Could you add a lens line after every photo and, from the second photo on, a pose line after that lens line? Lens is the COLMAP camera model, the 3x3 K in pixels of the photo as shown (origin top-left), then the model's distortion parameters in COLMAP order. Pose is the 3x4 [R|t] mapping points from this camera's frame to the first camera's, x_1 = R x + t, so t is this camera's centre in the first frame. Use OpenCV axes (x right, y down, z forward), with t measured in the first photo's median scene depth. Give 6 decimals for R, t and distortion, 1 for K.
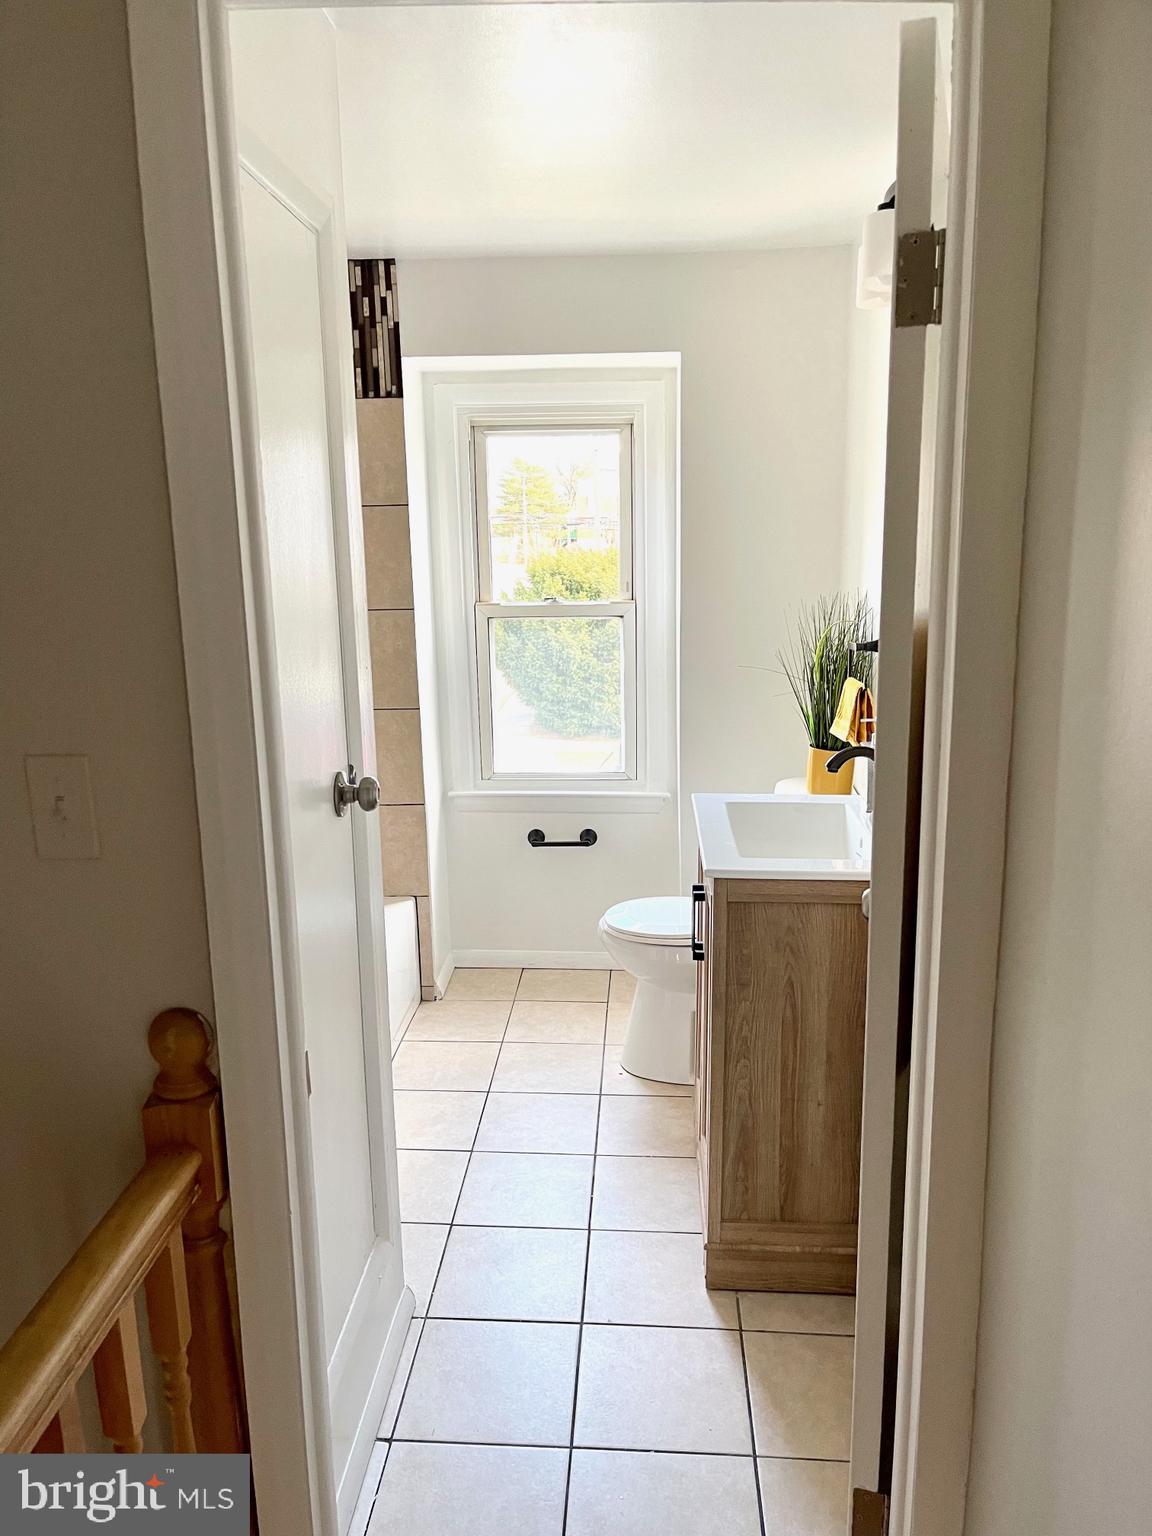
lens RADIAL K [[1157.2, 0, 576.0], [0, 1157.2, 768.0], [0, 0, 1]] dist [0.037446, -0.000227]
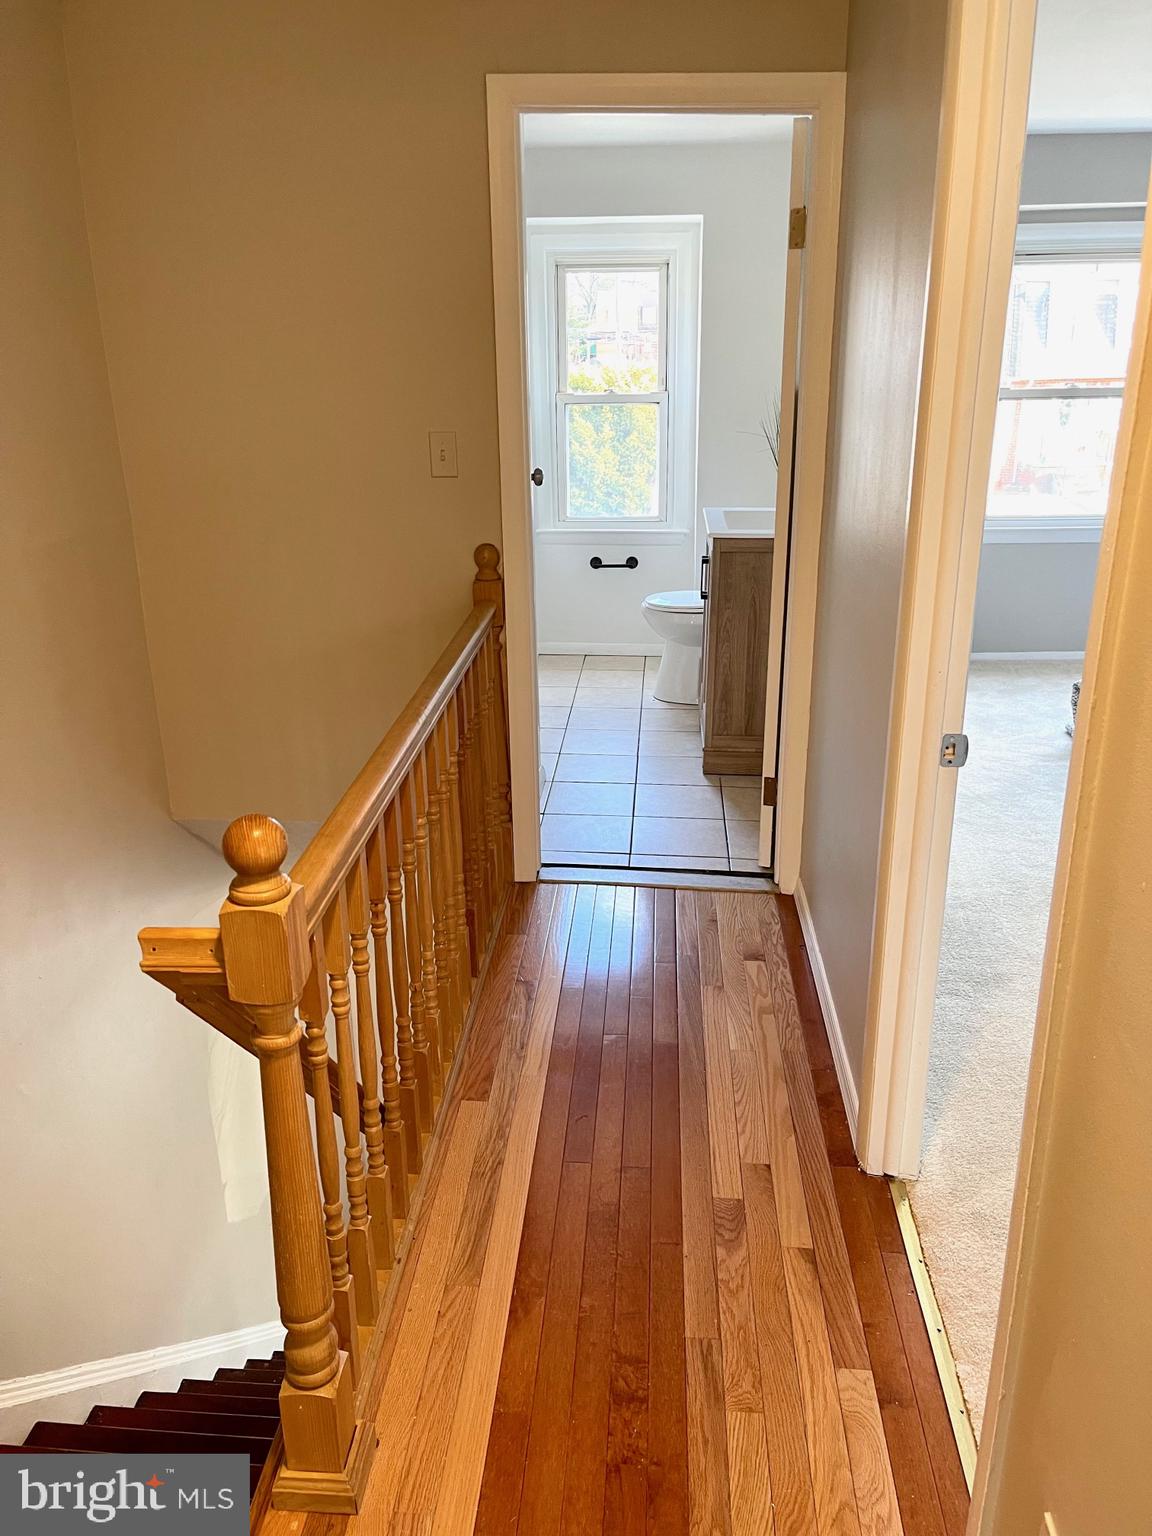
lens RADIAL K [[1157.2, 0, 576.0], [0, 1157.2, 768.0], [0, 0, 1]] dist [0.037446, -0.000227]
pose [[0.999899, 0.008938, -0.011072, -0.050767], [-0.007231, 0.989312, 0.145634, 0.128702], [0.012256, -0.145540, 0.989277, -0.596906]]
